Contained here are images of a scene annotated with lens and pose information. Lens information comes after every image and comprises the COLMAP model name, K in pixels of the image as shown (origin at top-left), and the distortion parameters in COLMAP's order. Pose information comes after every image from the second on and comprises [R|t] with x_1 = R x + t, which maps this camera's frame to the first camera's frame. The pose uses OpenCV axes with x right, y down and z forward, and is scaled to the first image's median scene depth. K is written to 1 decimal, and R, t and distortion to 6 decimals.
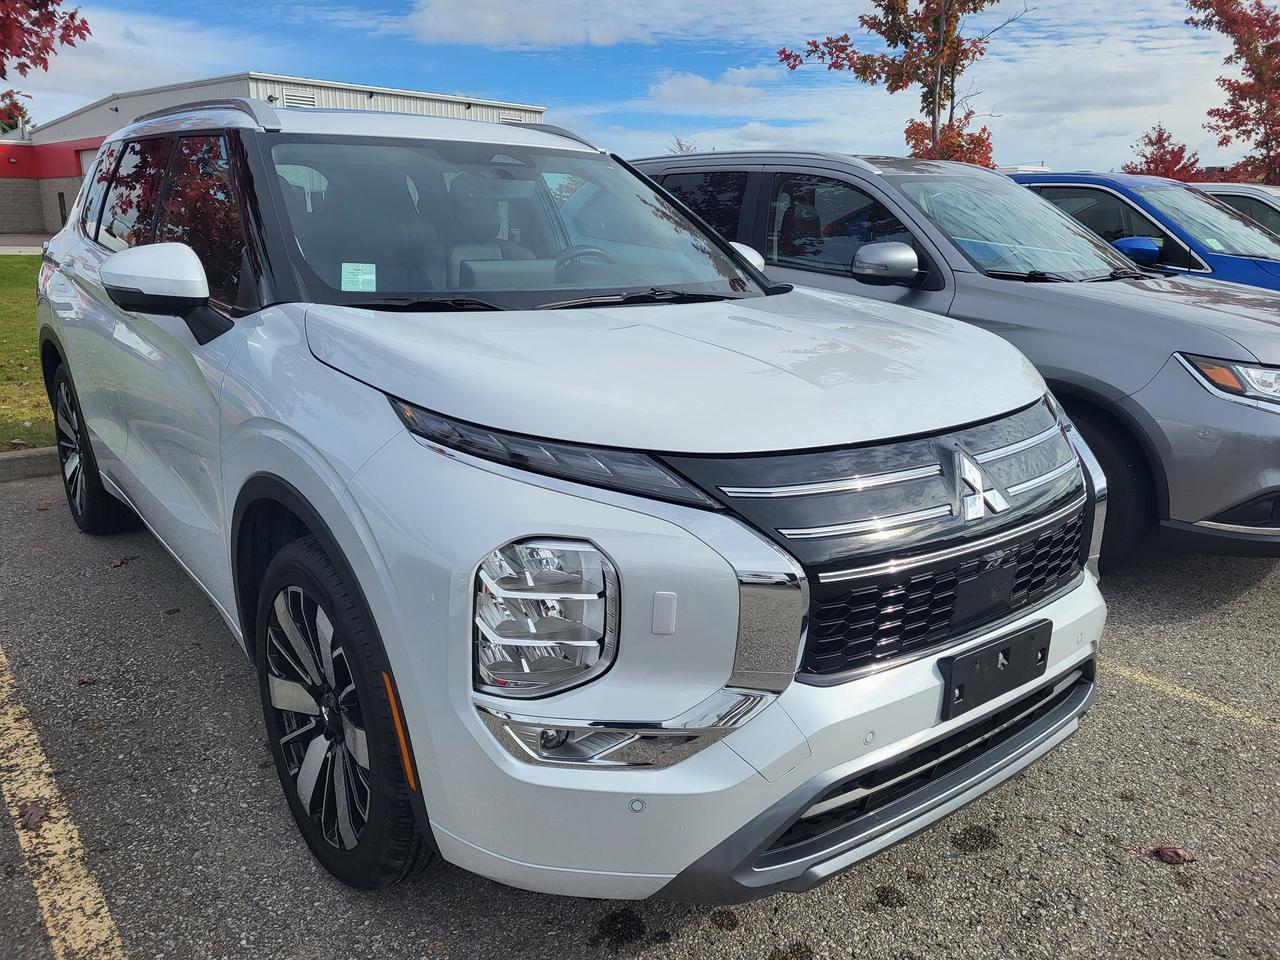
lens RADIAL K [[976.0, 0, 643.2], [0, 976.0, 461.5], [0, 0, 1]] dist [0.045430, -0.042821]
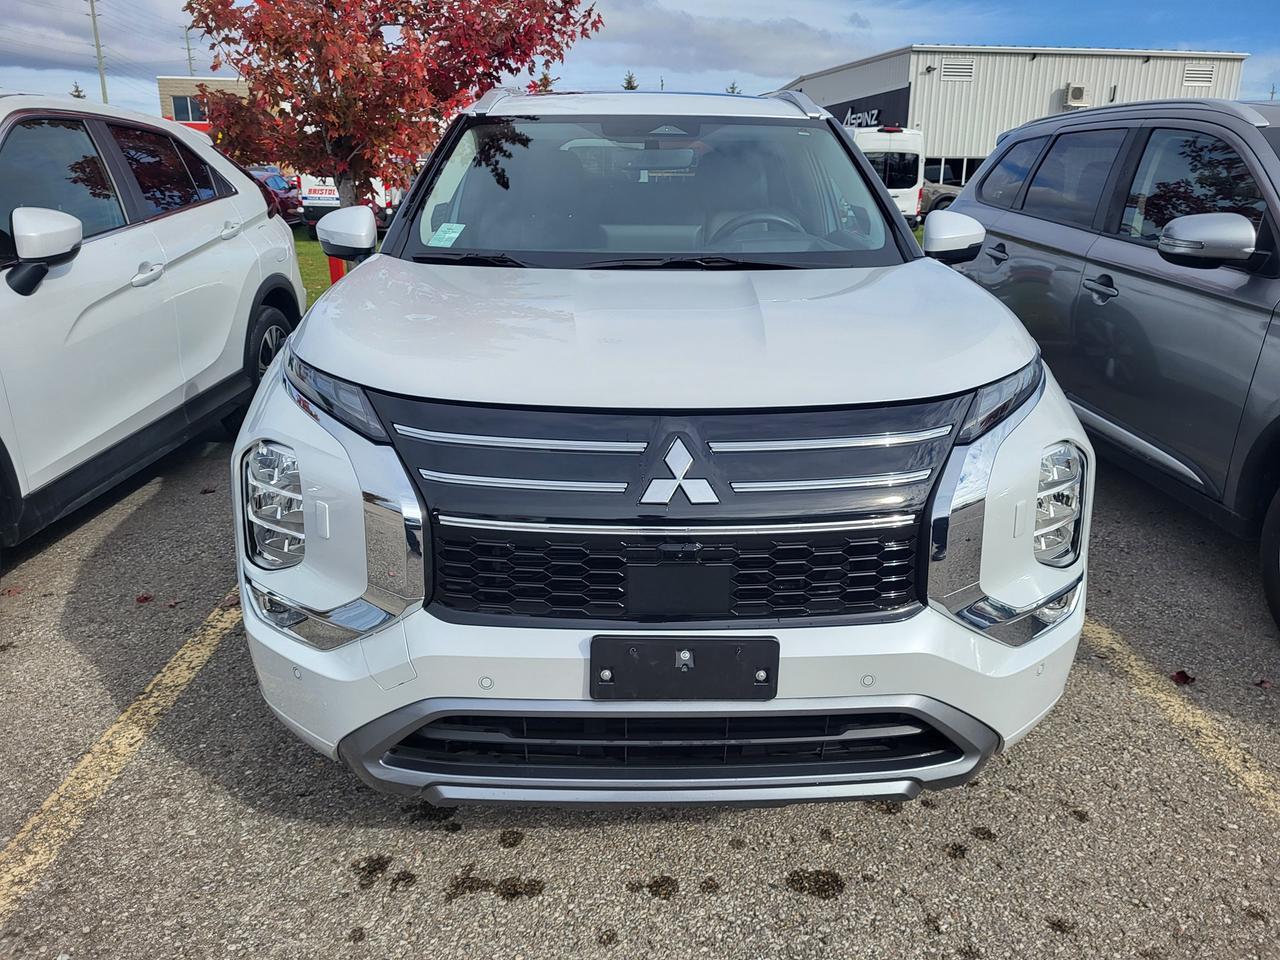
lens RADIAL K [[976.0, 0, 643.2], [0, 976.0, 461.5], [0, 0, 1]] dist [0.045430, -0.042821]
pose [[0.802381, 0.158571, -0.575360, 0.748635], [-0.141865, 0.987101, 0.074207, -0.043204], [0.579706, 0.022082, 0.814527, 0.194757]]
